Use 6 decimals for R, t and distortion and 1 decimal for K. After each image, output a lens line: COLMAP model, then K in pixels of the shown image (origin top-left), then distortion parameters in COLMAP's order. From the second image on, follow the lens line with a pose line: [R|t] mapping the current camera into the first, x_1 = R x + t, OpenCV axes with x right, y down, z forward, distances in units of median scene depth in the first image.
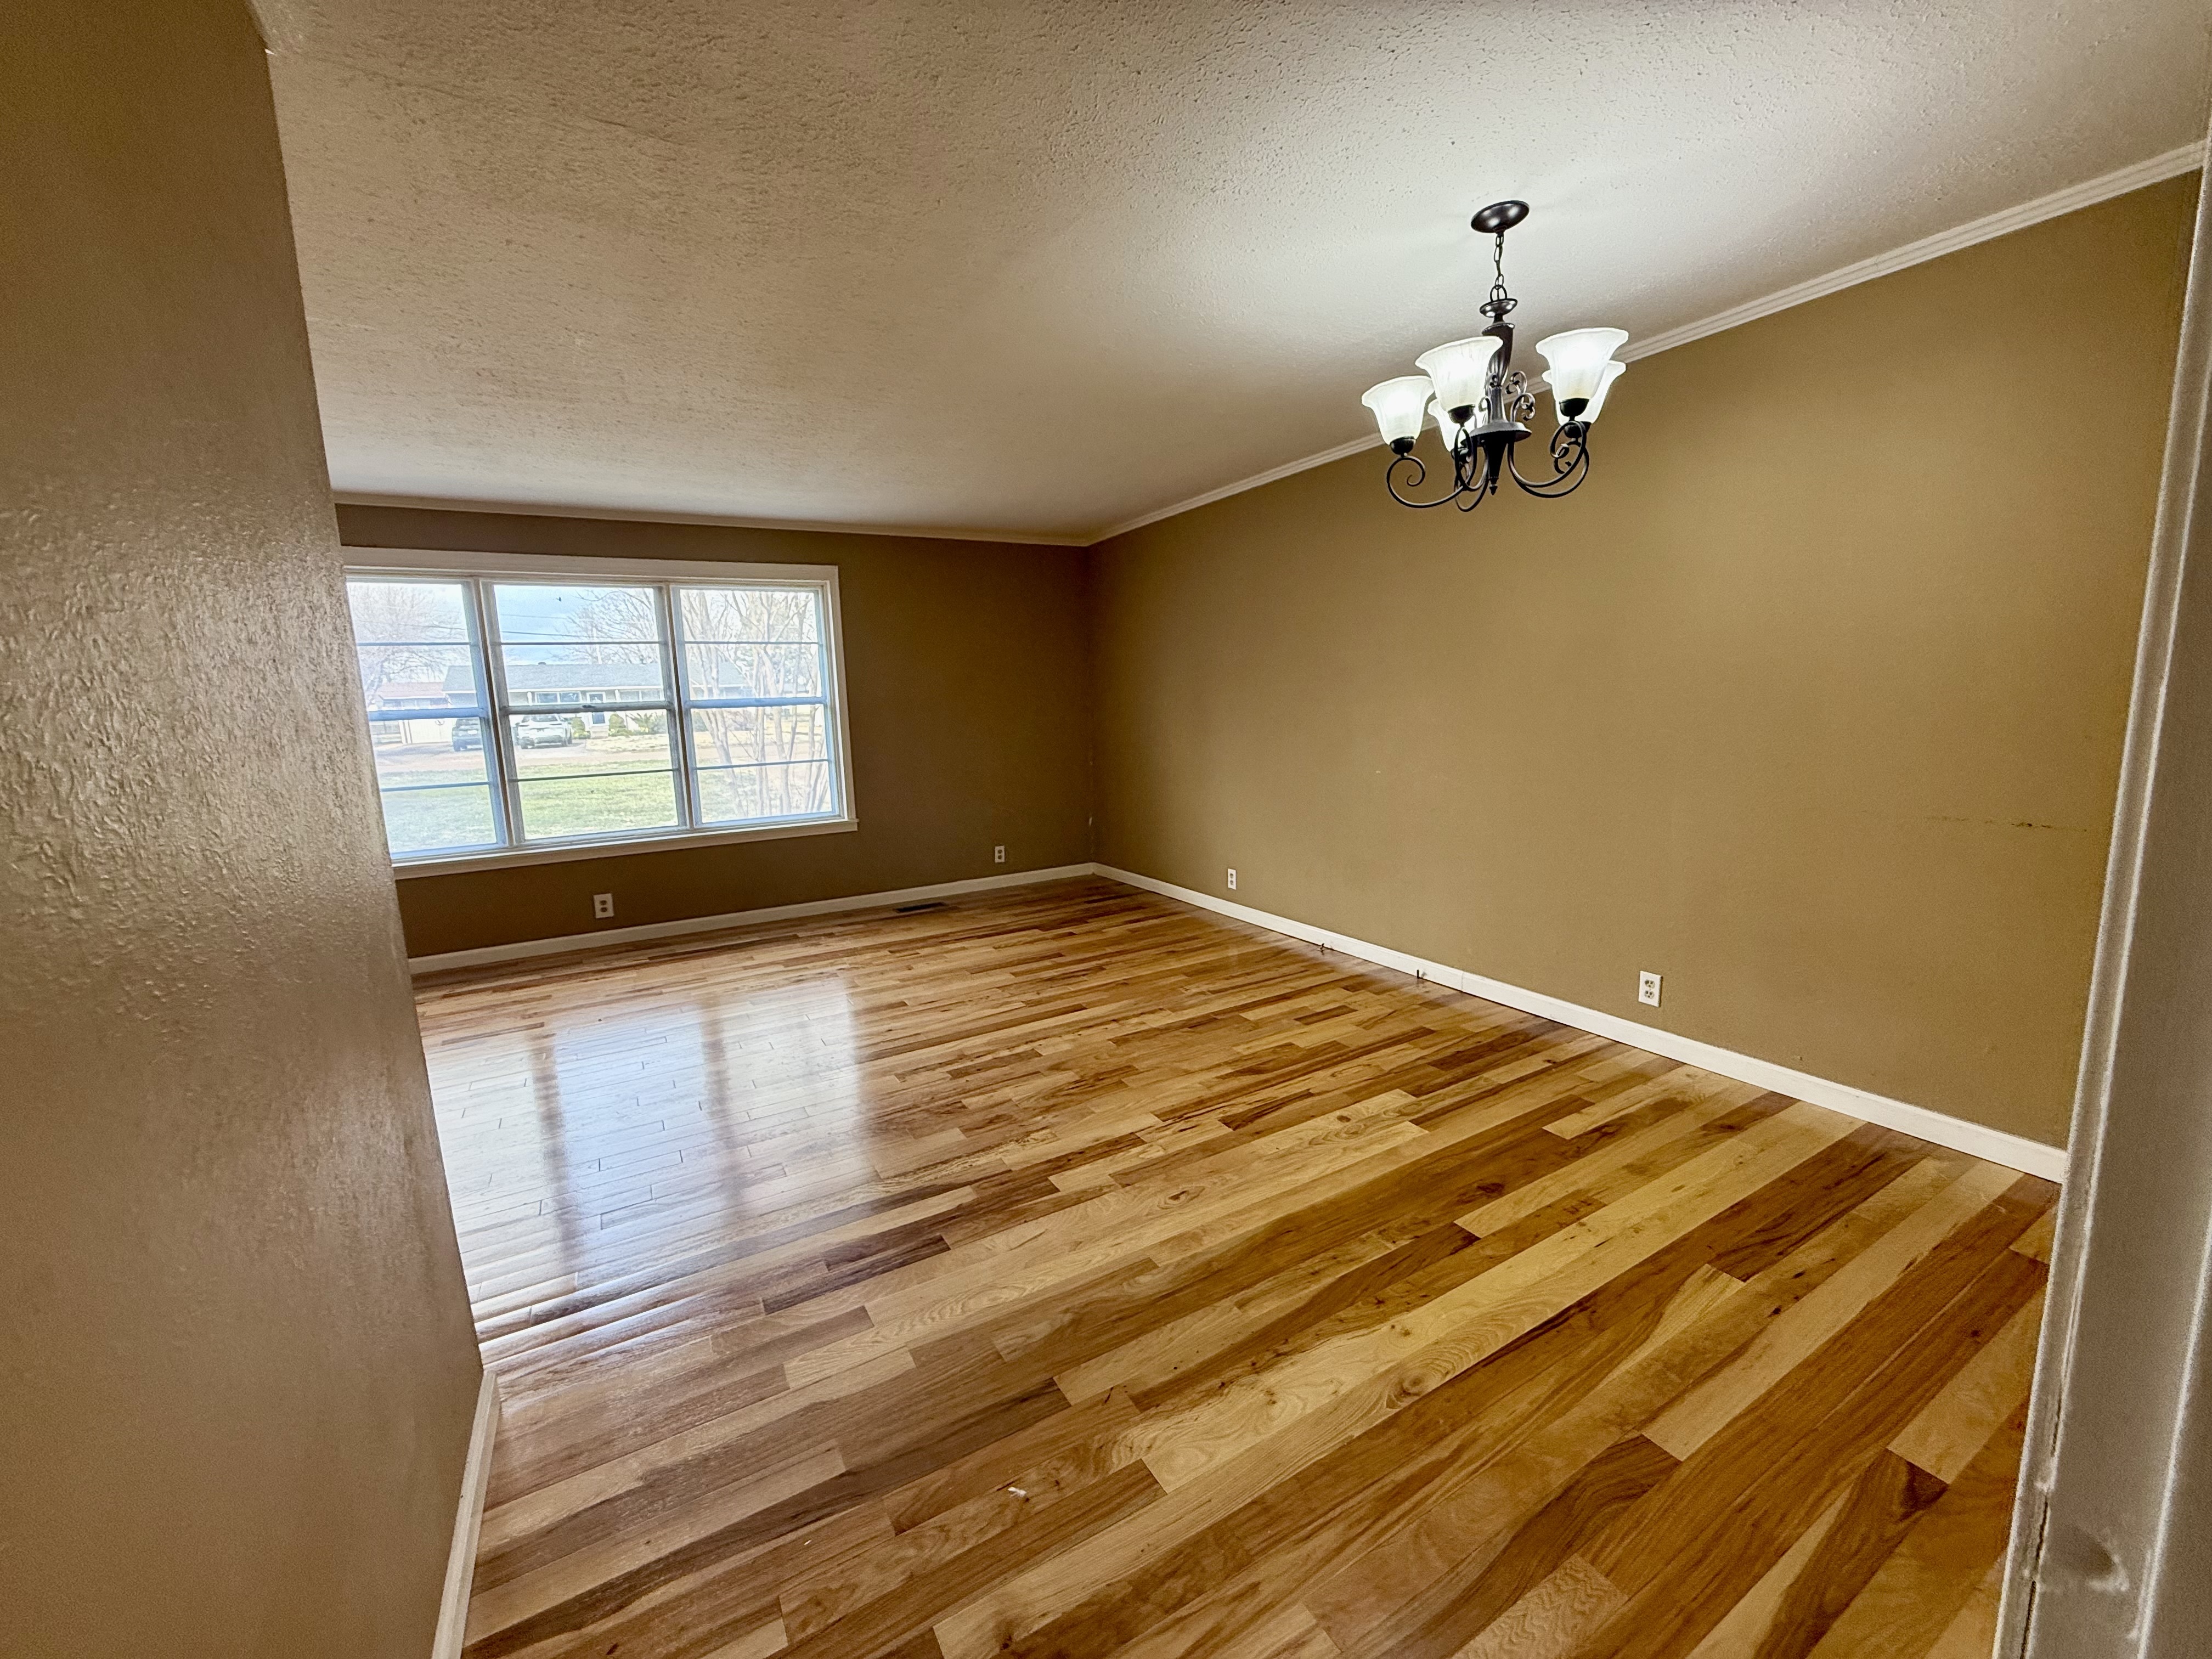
lens RADIAL K [[881.9, 0, 1103.2], [0, 881.9, 824.6], [0, 0, 1]] dist [-0.003215, -0.000052]
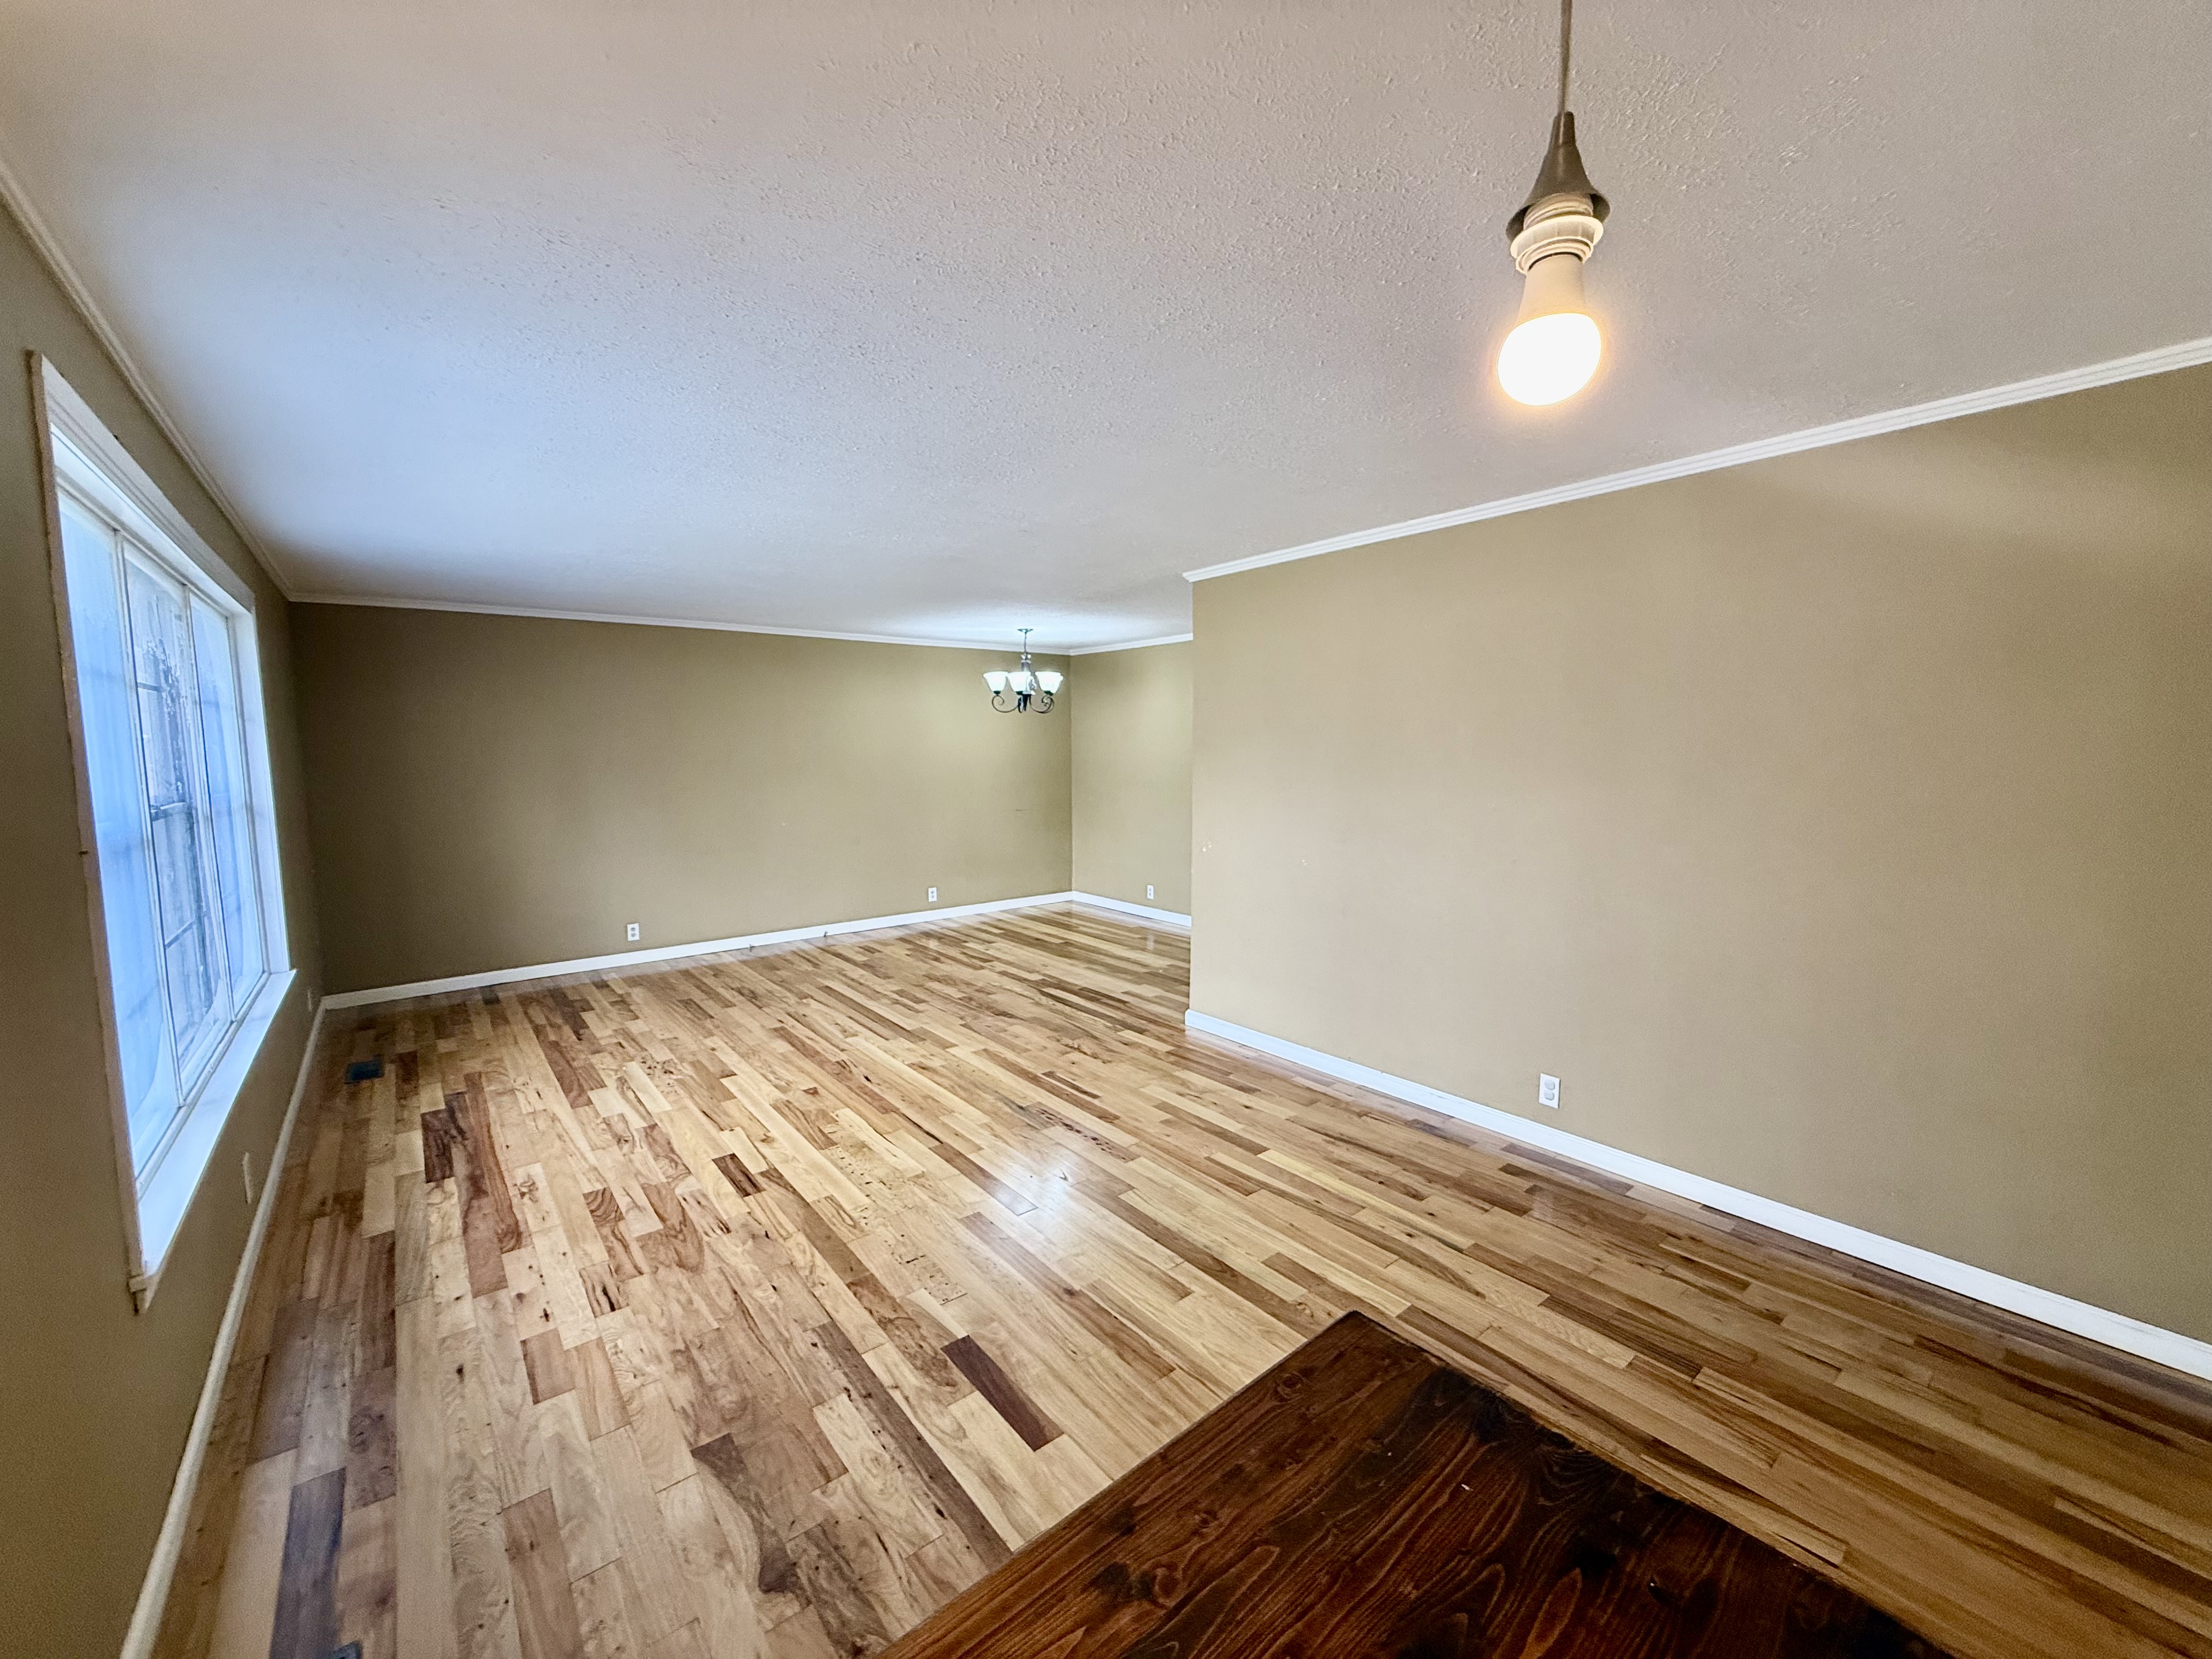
lens RADIAL K [[881.9, 0, 1101.2], [0, 881.9, 833.5], [0, 0, 1]] dist [-0.003215, -0.000052]
pose [[-0.169593, -0.056036, 0.983920, -1.472278], [0.160117, 0.983550, 0.083613, -0.089375], [-0.972420, 0.171722, -0.157831, 0.706712]]
